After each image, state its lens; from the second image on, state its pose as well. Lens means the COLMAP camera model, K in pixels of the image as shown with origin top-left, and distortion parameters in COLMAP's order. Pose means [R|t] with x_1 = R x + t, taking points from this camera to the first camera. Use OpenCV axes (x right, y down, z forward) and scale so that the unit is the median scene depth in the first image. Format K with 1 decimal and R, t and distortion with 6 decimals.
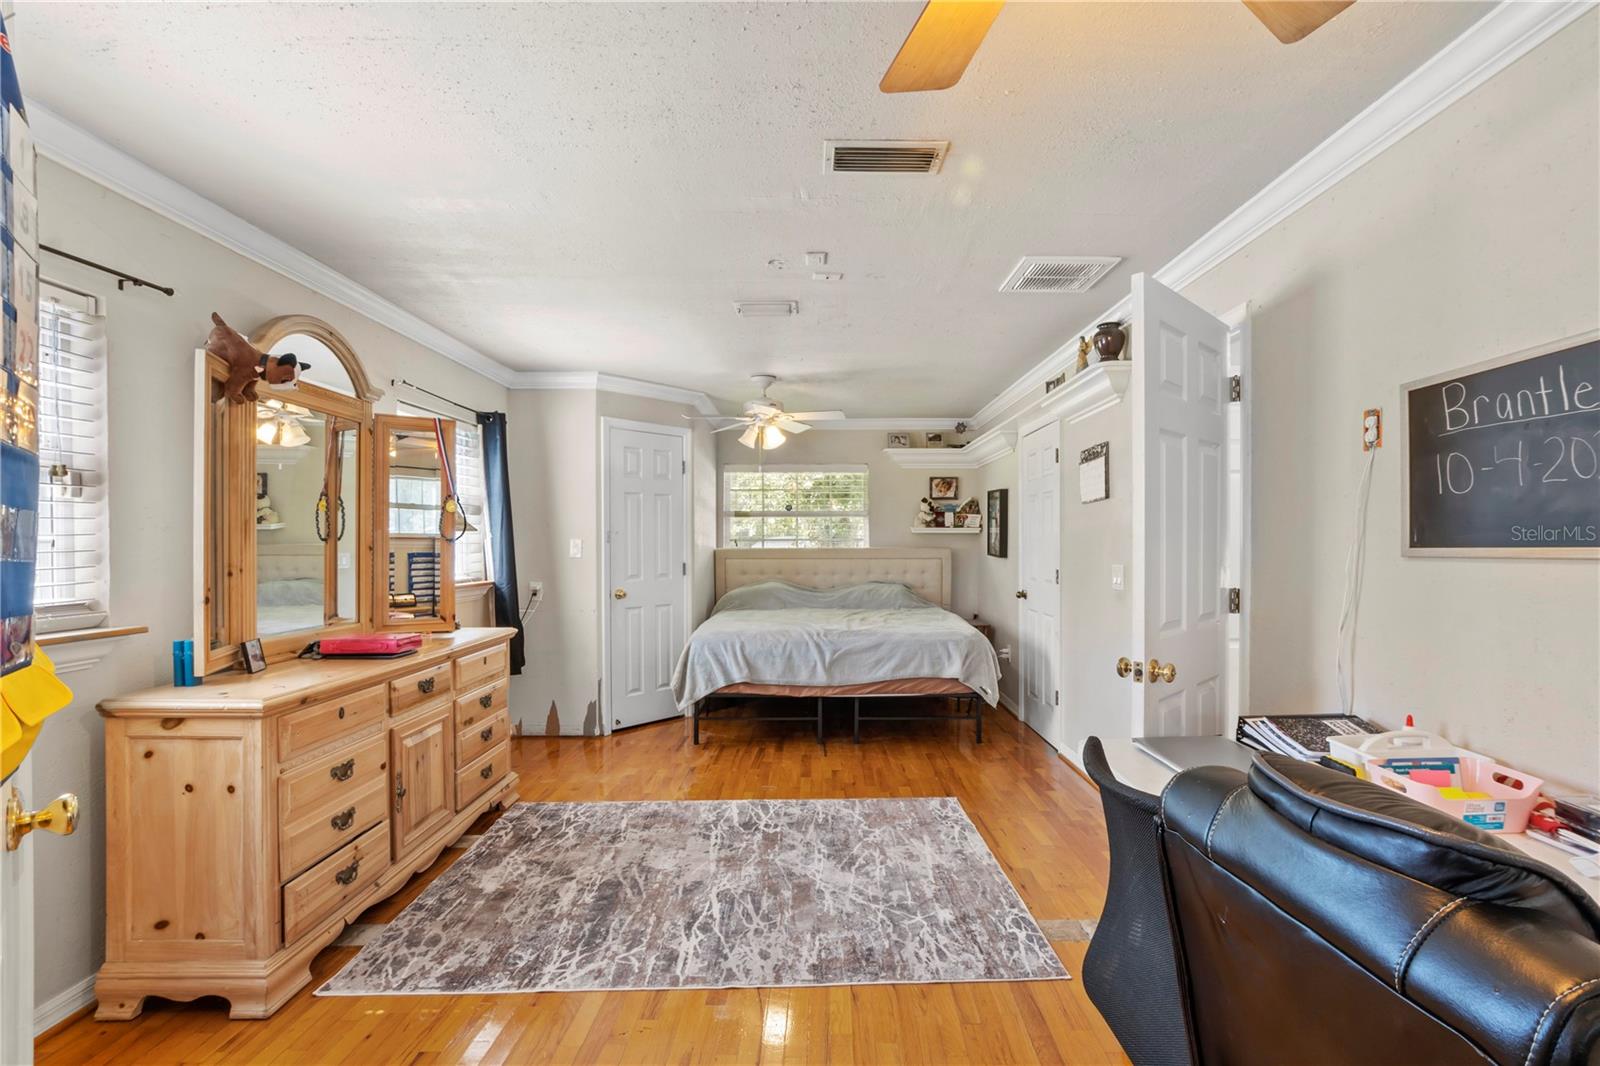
lens RADIAL K [[712.4, 0, 820.6], [0, 712.4, 539.9], [0, 0, 1]] dist [-0.037533, 0.015909]
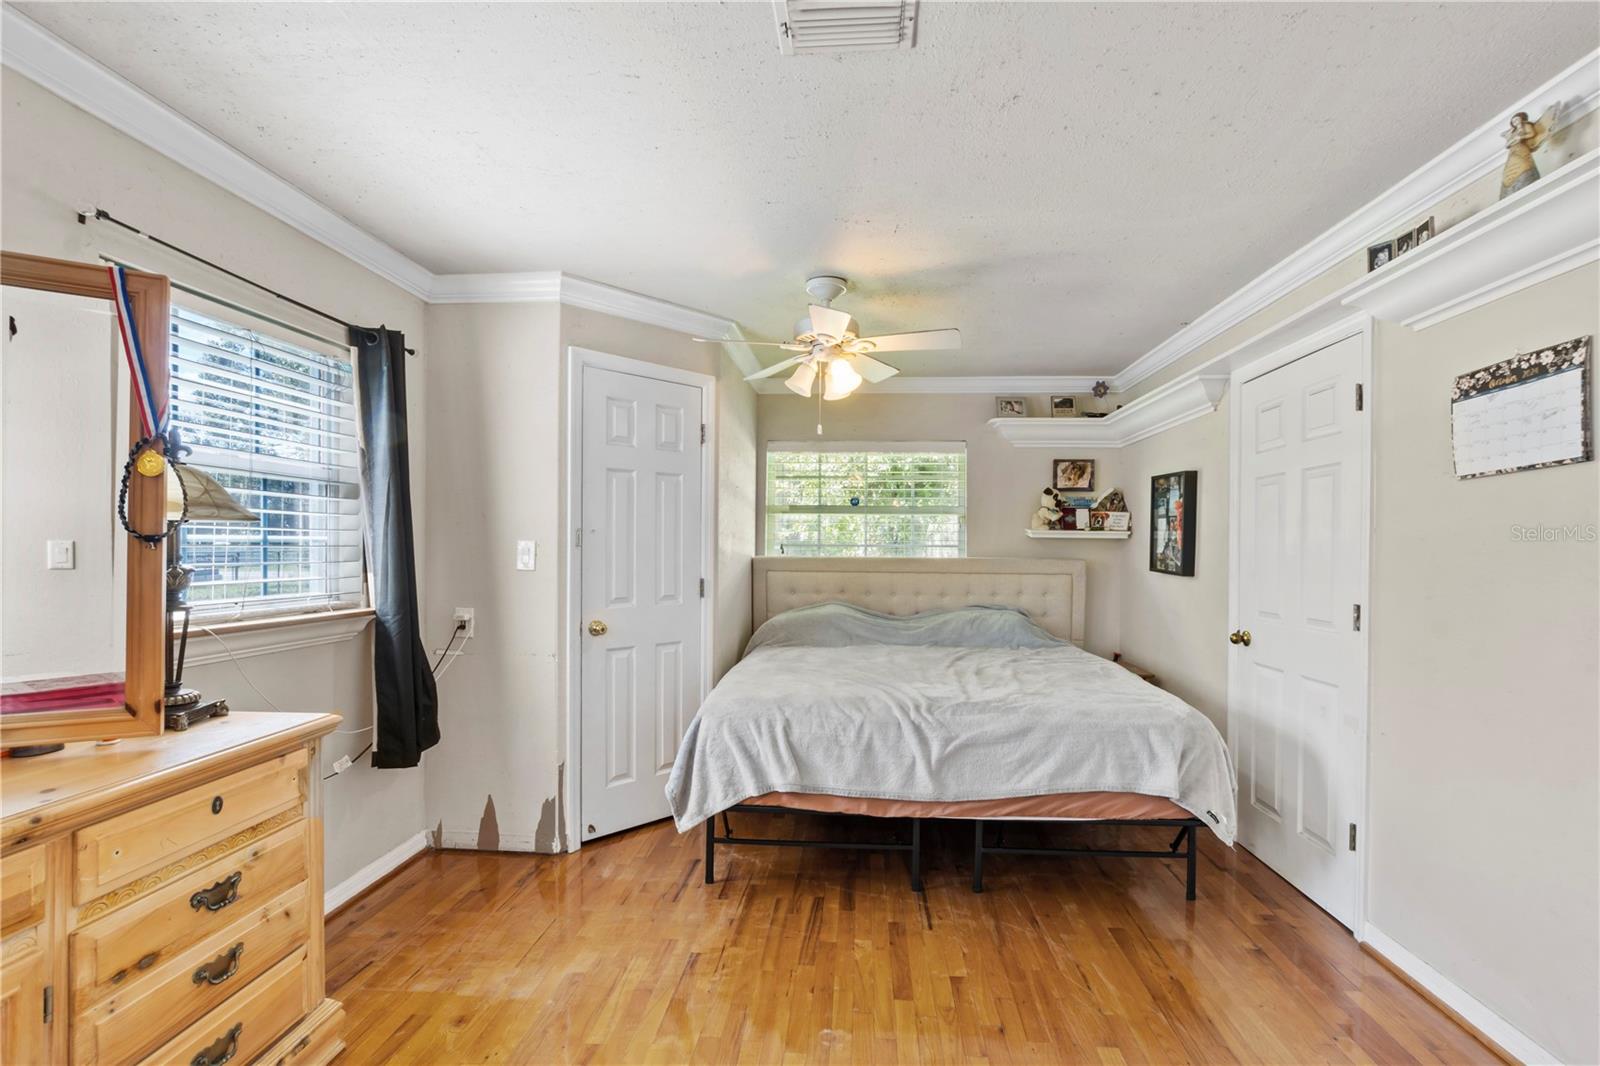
lens RADIAL K [[712.4, 0, 820.6], [0, 712.4, 539.9], [0, 0, 1]] dist [-0.037533, 0.015909]
pose [[0.997455, 0.009819, -0.070620, -0.041062], [-0.010420, 0.999912, -0.008151, 0.000649], [0.070534, 0.008866, 0.997470, 0.400868]]
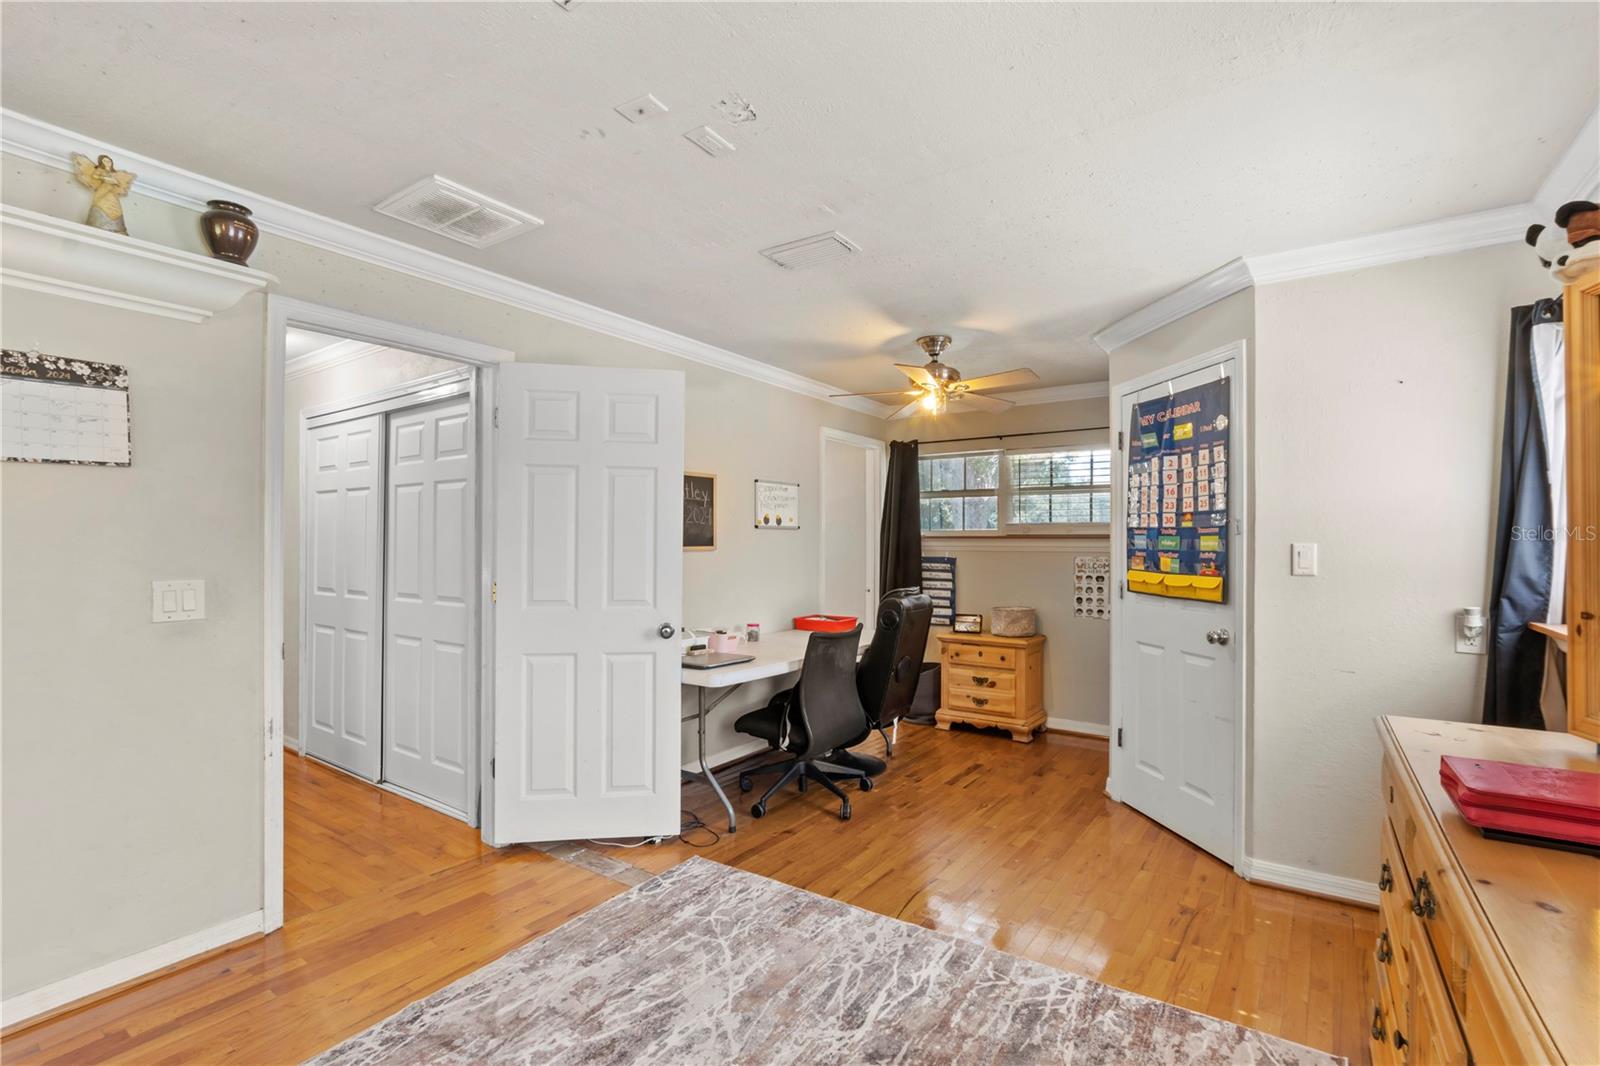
lens RADIAL K [[712.4, 0, 820.6], [0, 712.4, 539.9], [0, 0, 1]] dist [-0.037533, 0.015909]
pose [[-0.816079, 0.002620, 0.577935, -0.281338], [-0.004069, 0.999939, -0.010279, 0.003243], [-0.577926, -0.010740, -0.816018, 0.854609]]
